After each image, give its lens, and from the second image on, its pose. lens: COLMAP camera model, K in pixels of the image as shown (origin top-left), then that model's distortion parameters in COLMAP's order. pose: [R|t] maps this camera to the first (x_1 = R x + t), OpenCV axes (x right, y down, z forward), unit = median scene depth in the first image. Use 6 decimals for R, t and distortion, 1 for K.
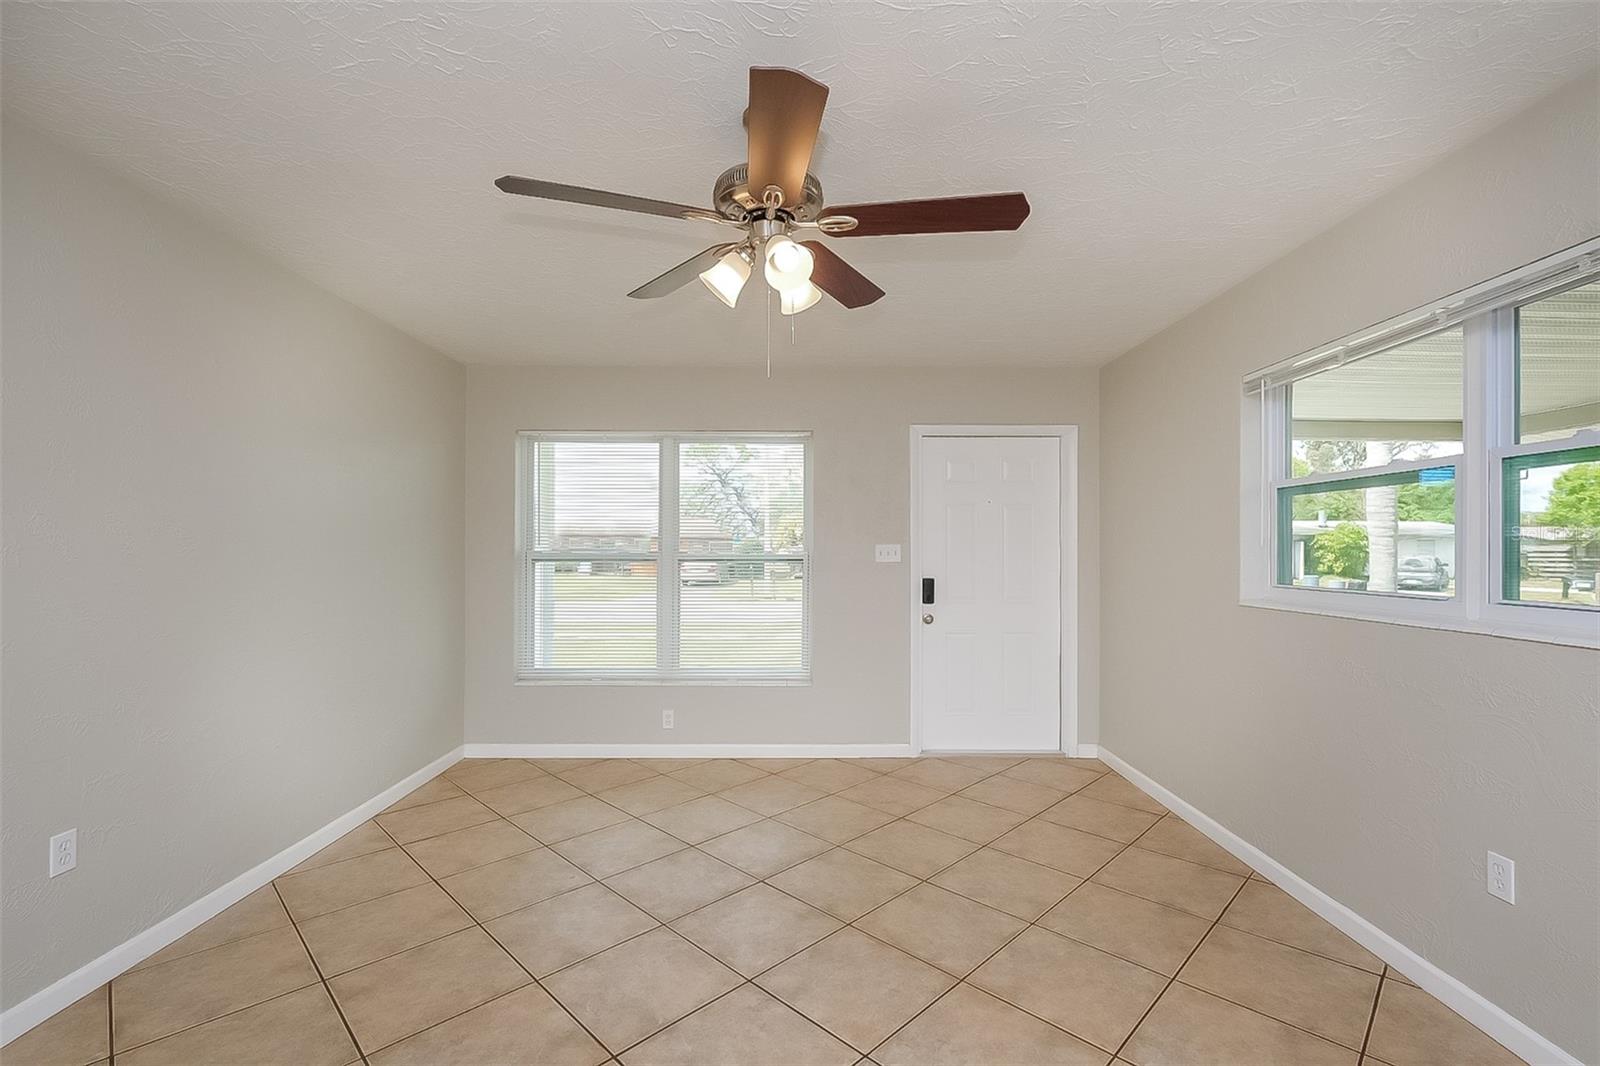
lens RADIAL K [[710.0, 0, 800.2], [0, 710.0, 547.8], [0, 0, 1]] dist [0.000229, -0.000246]
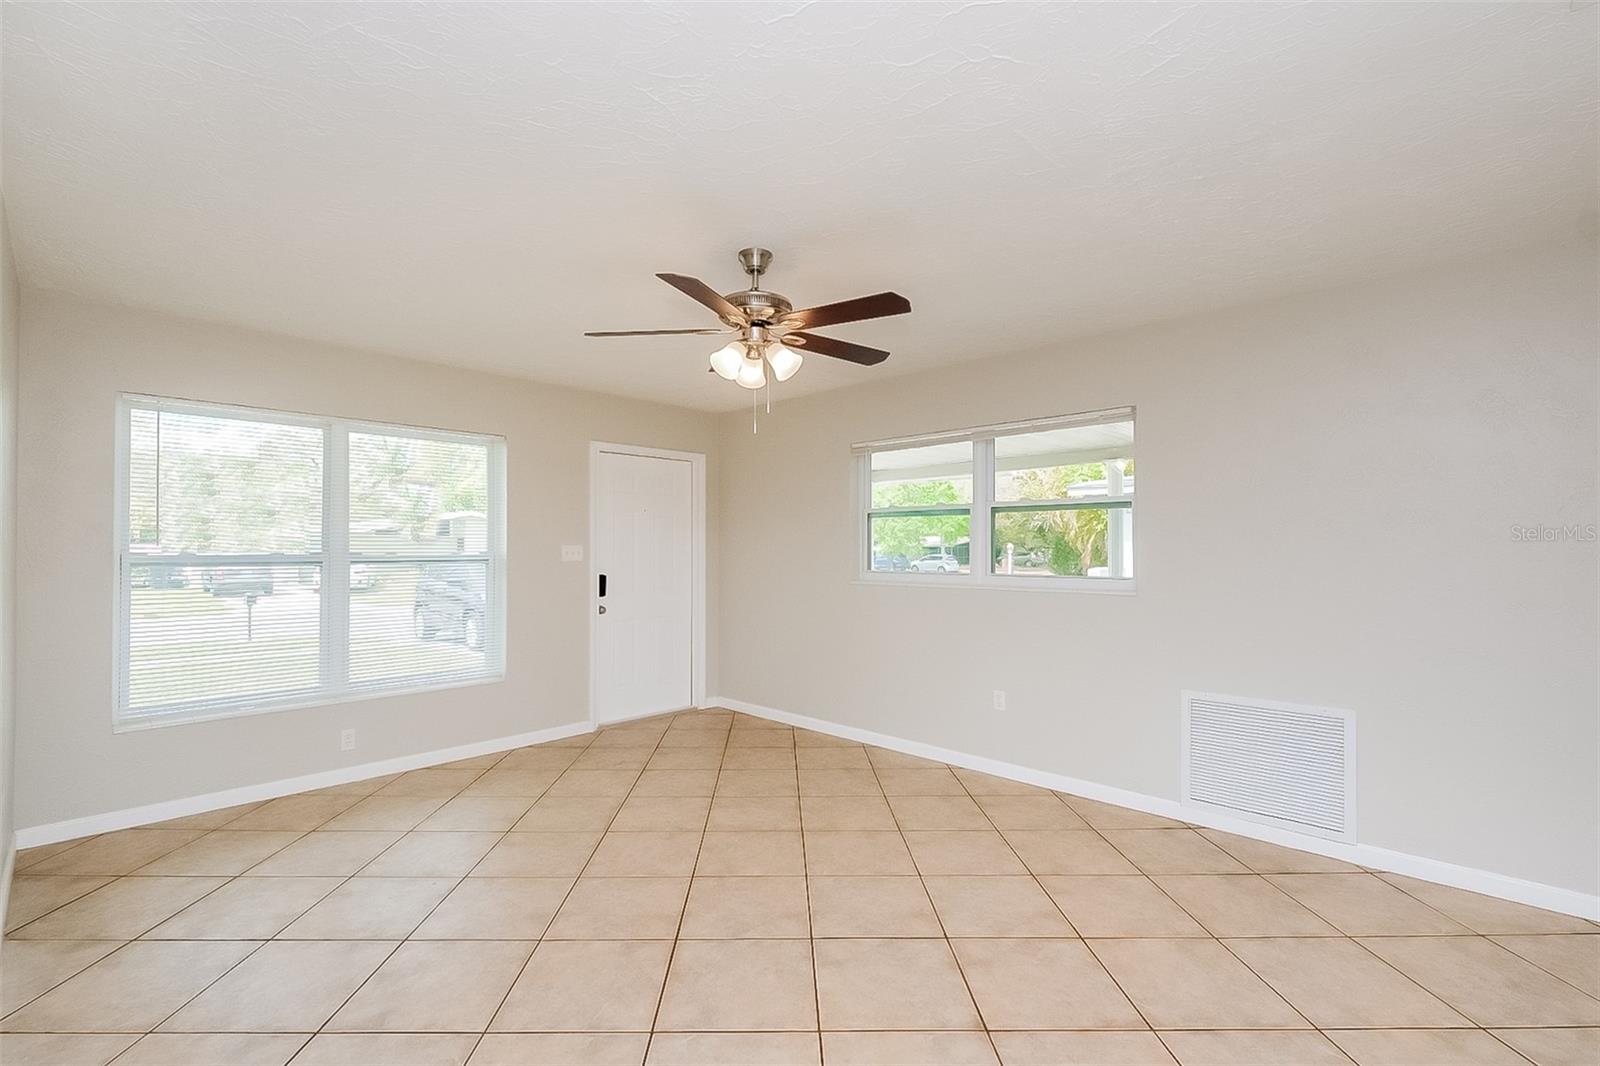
lens RADIAL K [[709.5, 0, 794.2], [0, 709.5, 531.3], [0, 0, 1]] dist [-0.000473, -0.000450]
pose [[0.697348, 0.016245, 0.716548, -0.435854], [-0.001252, 0.999769, -0.021446, -0.002877], [-0.716732, 0.014058, 0.697208, -0.032462]]
